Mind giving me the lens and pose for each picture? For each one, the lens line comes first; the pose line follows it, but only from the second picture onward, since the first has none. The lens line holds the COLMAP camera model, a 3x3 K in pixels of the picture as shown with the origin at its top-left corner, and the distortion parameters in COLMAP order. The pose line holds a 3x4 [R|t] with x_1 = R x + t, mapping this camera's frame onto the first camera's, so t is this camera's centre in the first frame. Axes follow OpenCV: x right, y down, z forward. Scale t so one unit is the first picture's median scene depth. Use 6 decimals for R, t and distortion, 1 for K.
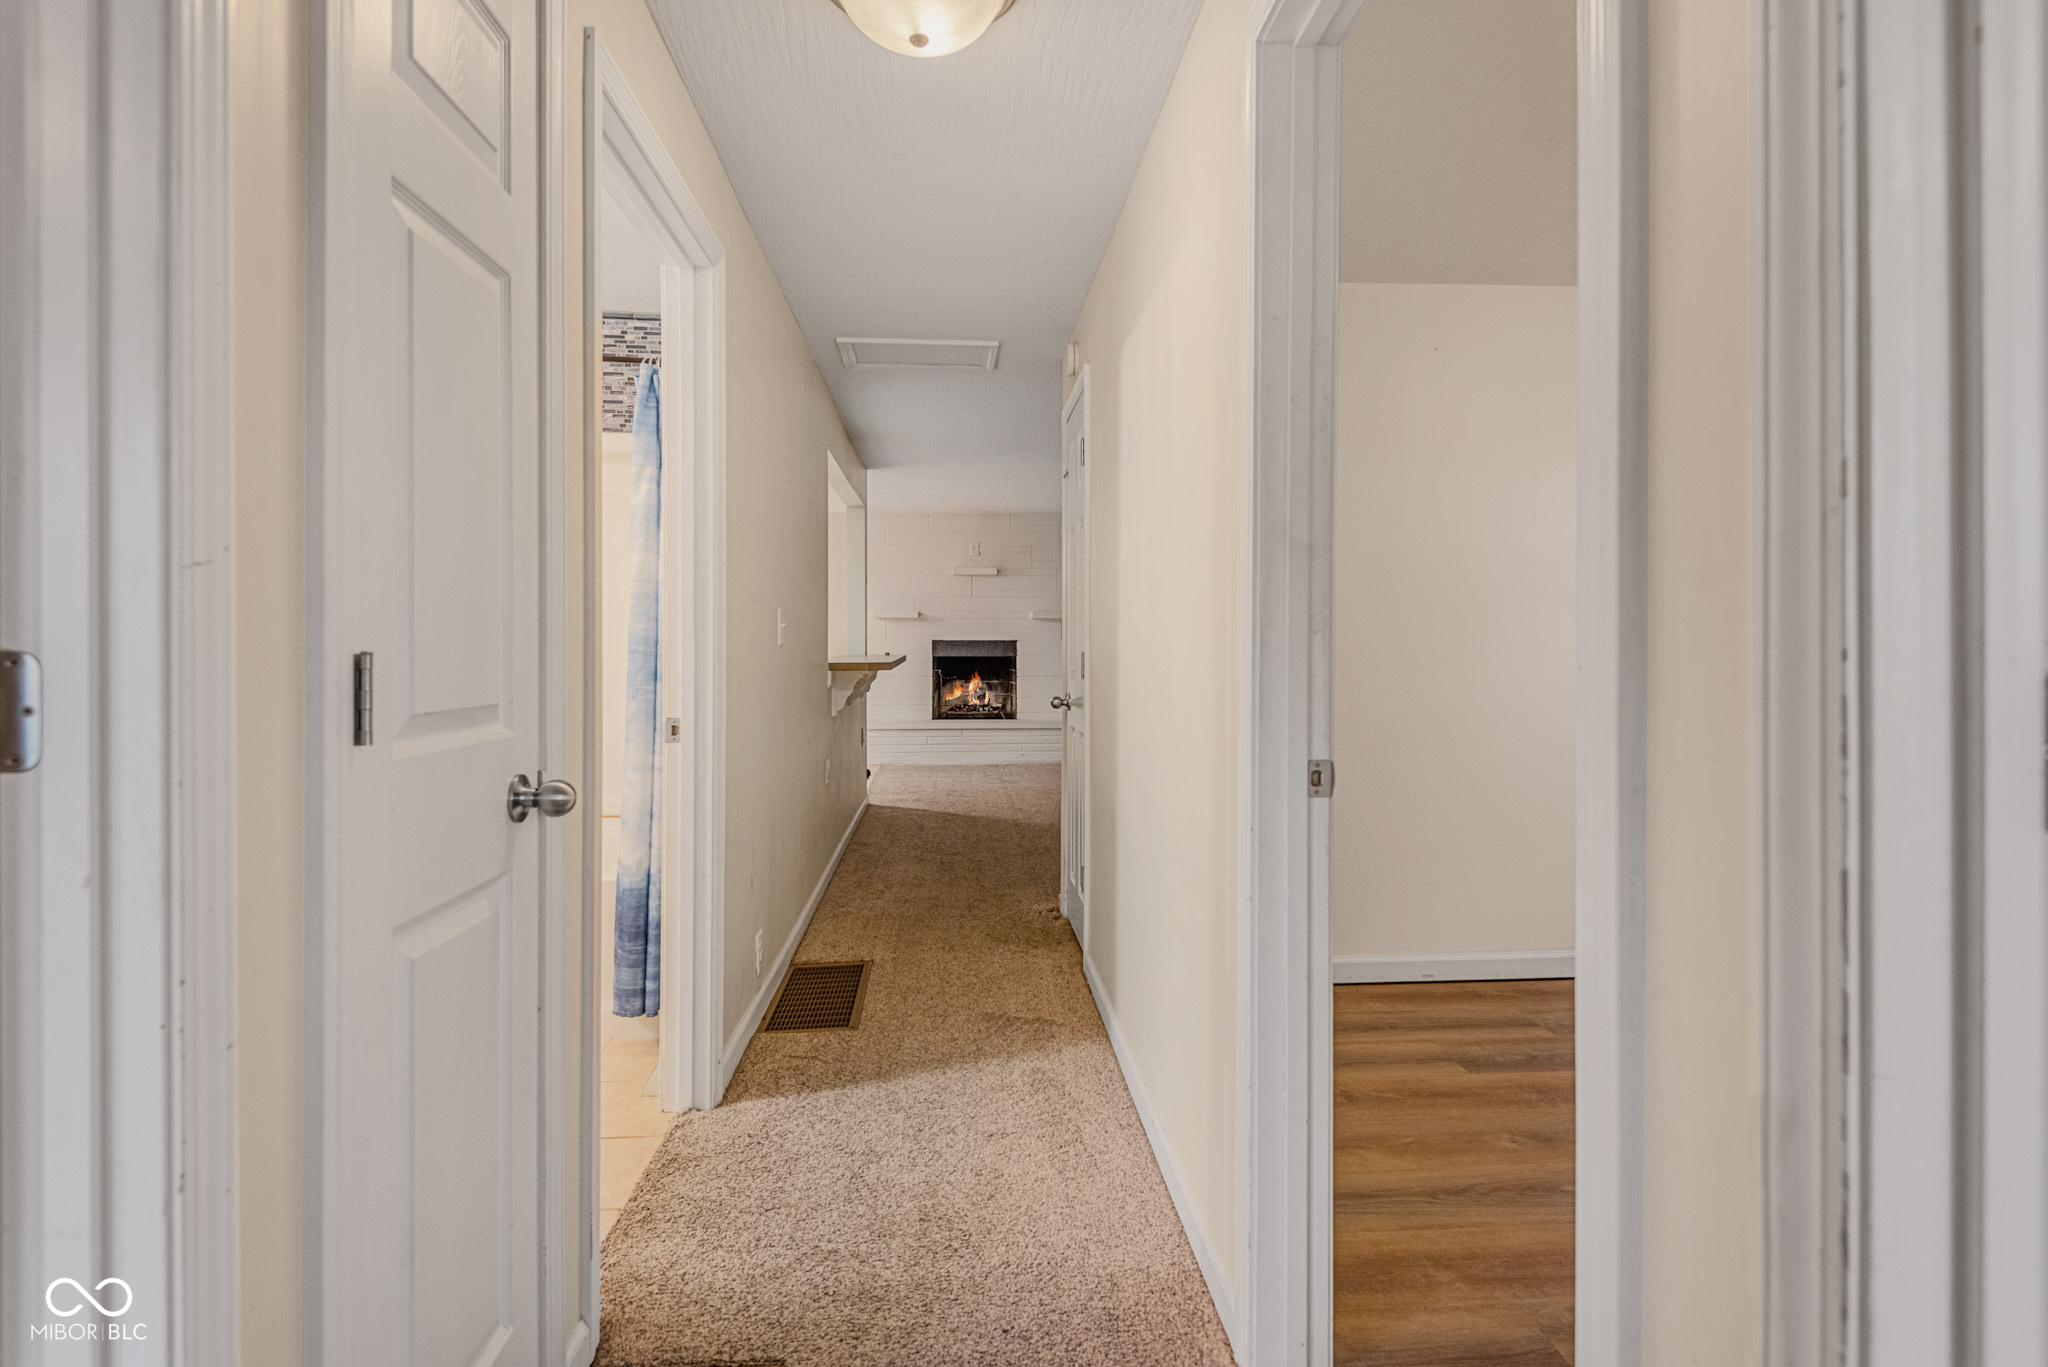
lens RADIAL K [[1051.2, 0, 1025.0], [0, 1051.2, 641.7], [0, 0, 1]] dist [0.000010, -0.000004]
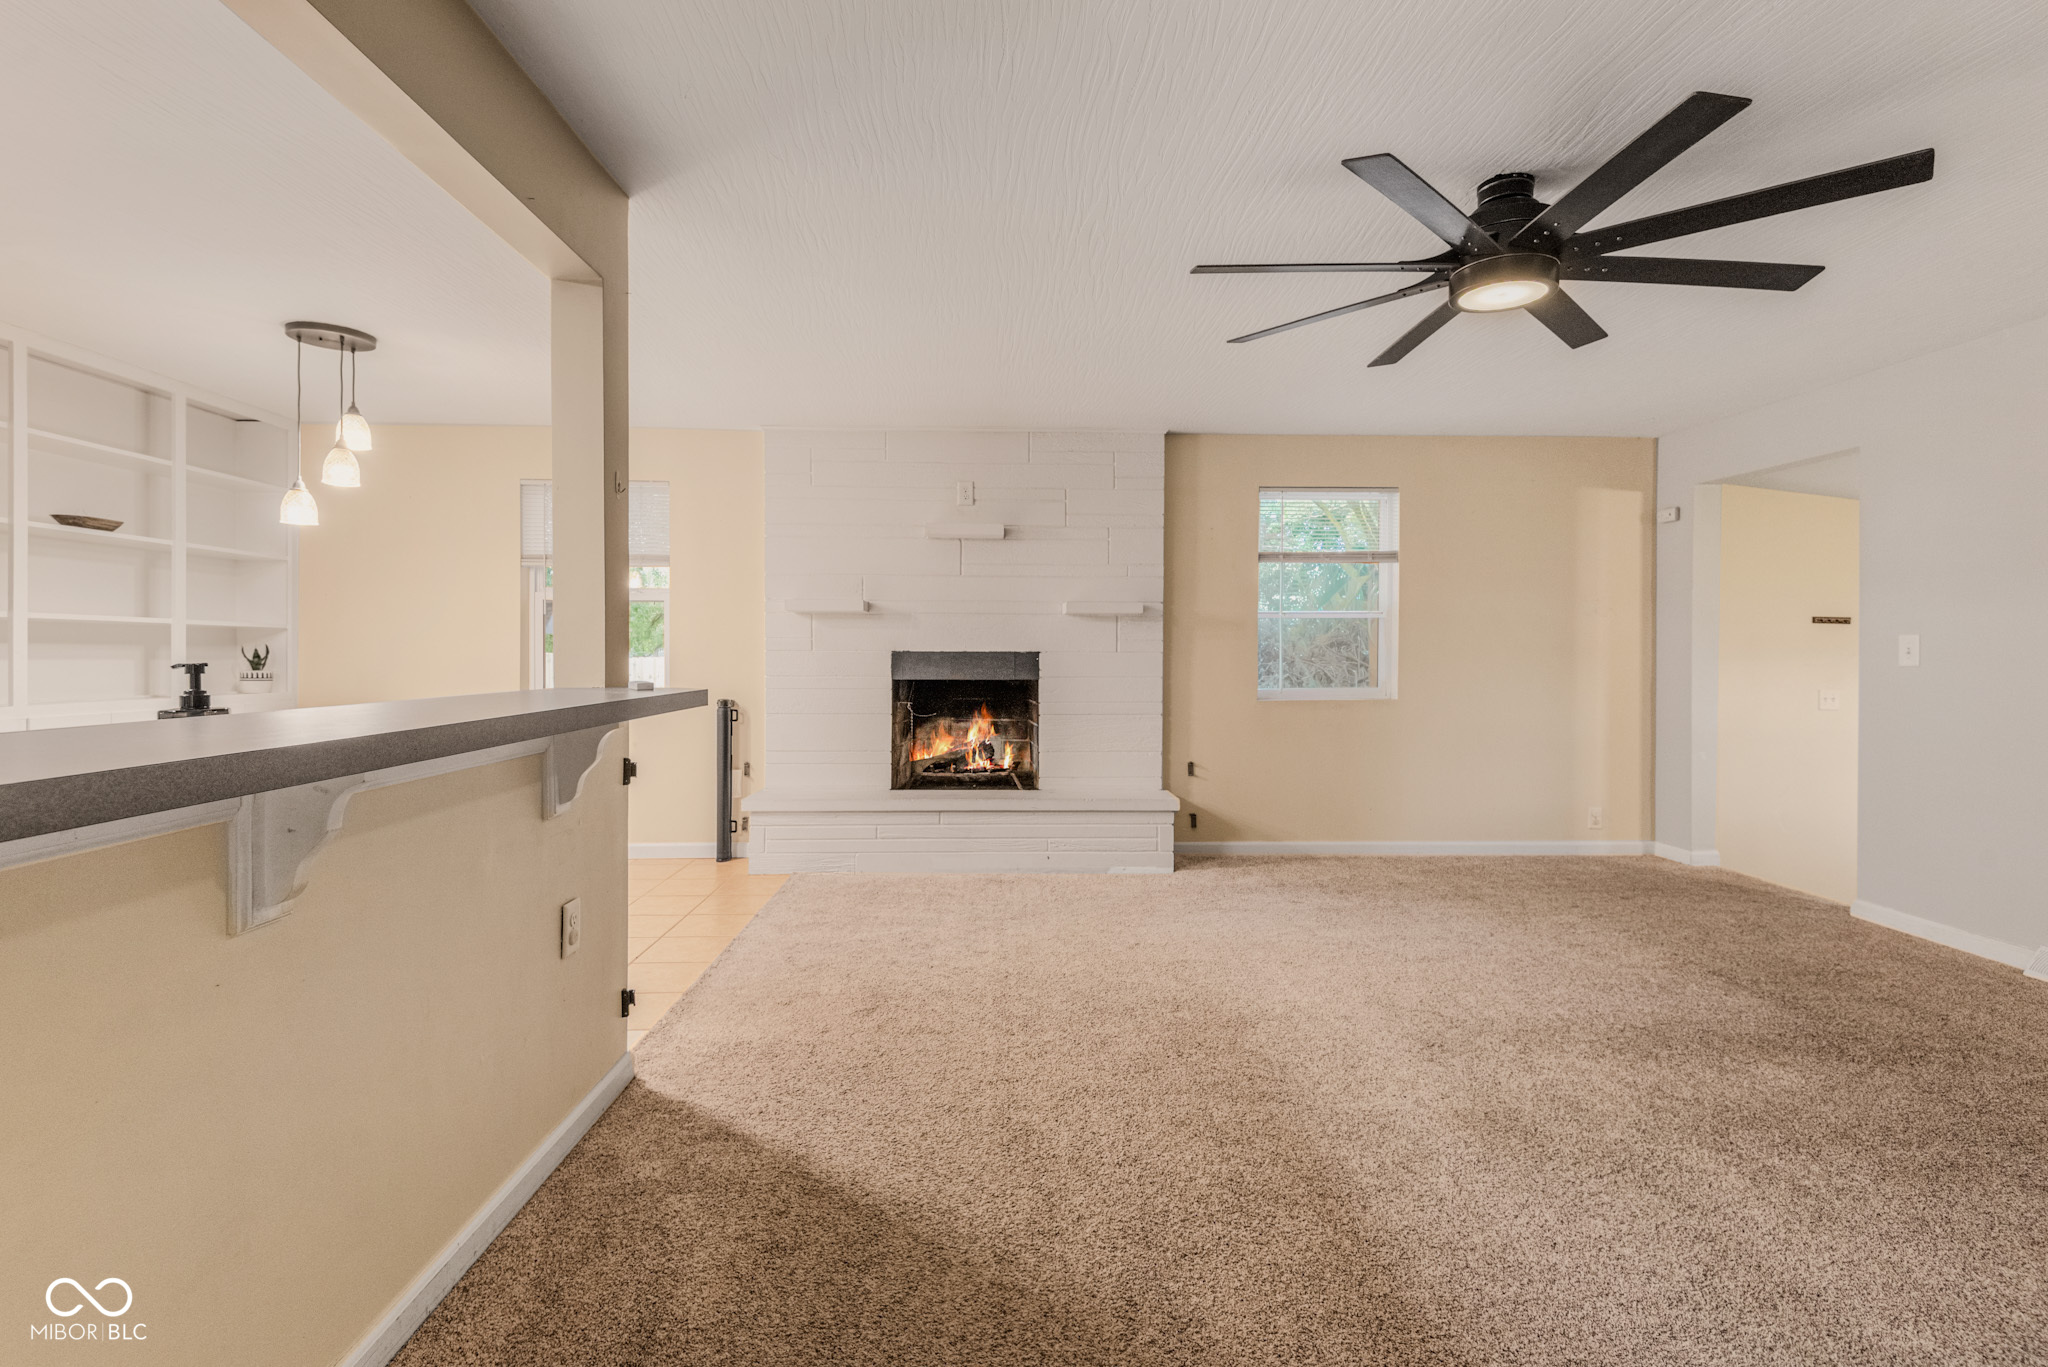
lens RADIAL K [[930.8, 0, 1028.3], [0, 930.8, 661.8], [0, 0, 1]] dist [0.037064, -0.020436]
pose [[0.999234, 0.000971, -0.039127, 0.006540], [-0.000697, 0.999975, 0.007020, 0.000555], [0.039133, -0.006987, 0.999210, 0.490061]]
